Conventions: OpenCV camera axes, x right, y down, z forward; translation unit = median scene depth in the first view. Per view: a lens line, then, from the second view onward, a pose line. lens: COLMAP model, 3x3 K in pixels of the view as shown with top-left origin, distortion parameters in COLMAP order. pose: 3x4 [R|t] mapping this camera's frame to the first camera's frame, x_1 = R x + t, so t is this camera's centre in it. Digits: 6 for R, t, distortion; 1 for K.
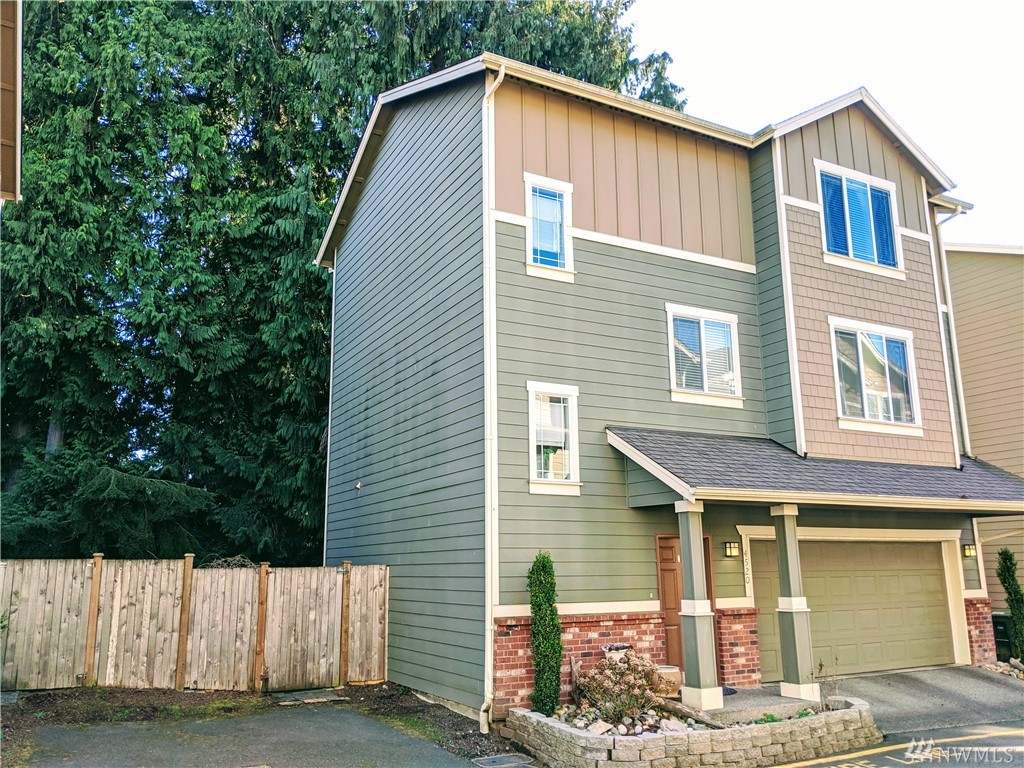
lens RADIAL K [[840.8, 0, 512.0], [0, 840.8, 382.2], [0, 0, 1]] dist [0.045226, -0.089708]
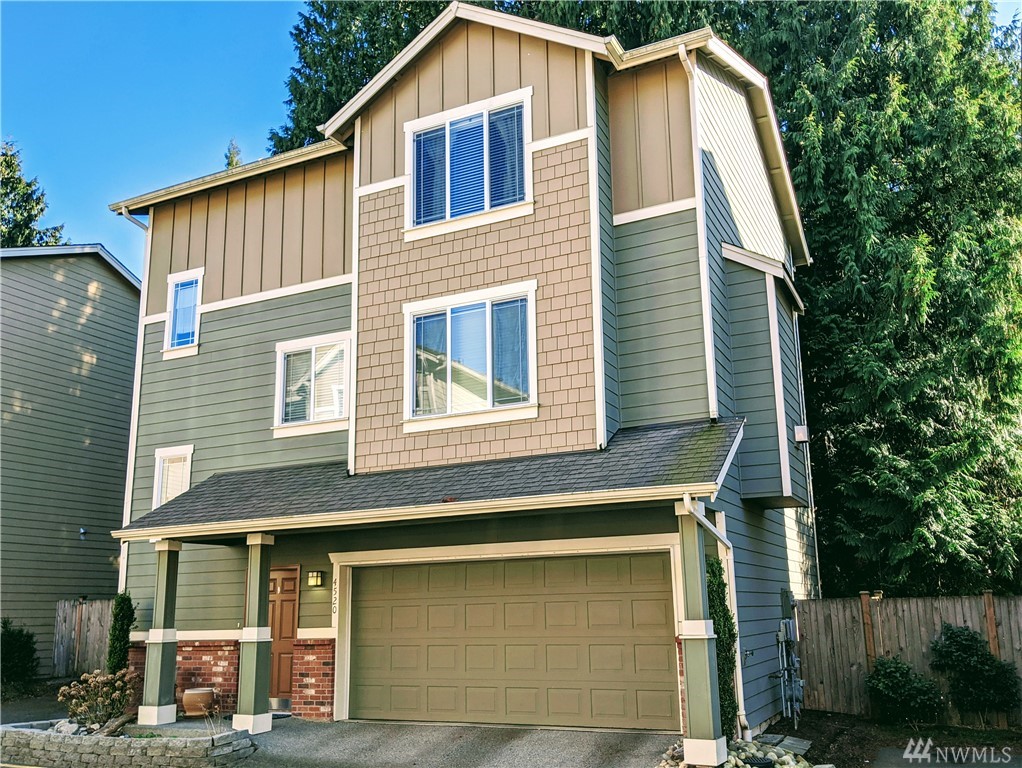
lens RADIAL K [[908.6, 0, 510.5], [0, 908.6, 391.0], [0, 0, 1]] dist [0.019538, -0.009845]
pose [[0.579948, -0.186707, -0.792970, 1.291595], [0.198490, 0.976433, -0.084736, 0.121487], [0.790103, -0.108254, 0.603340, 0.572403]]
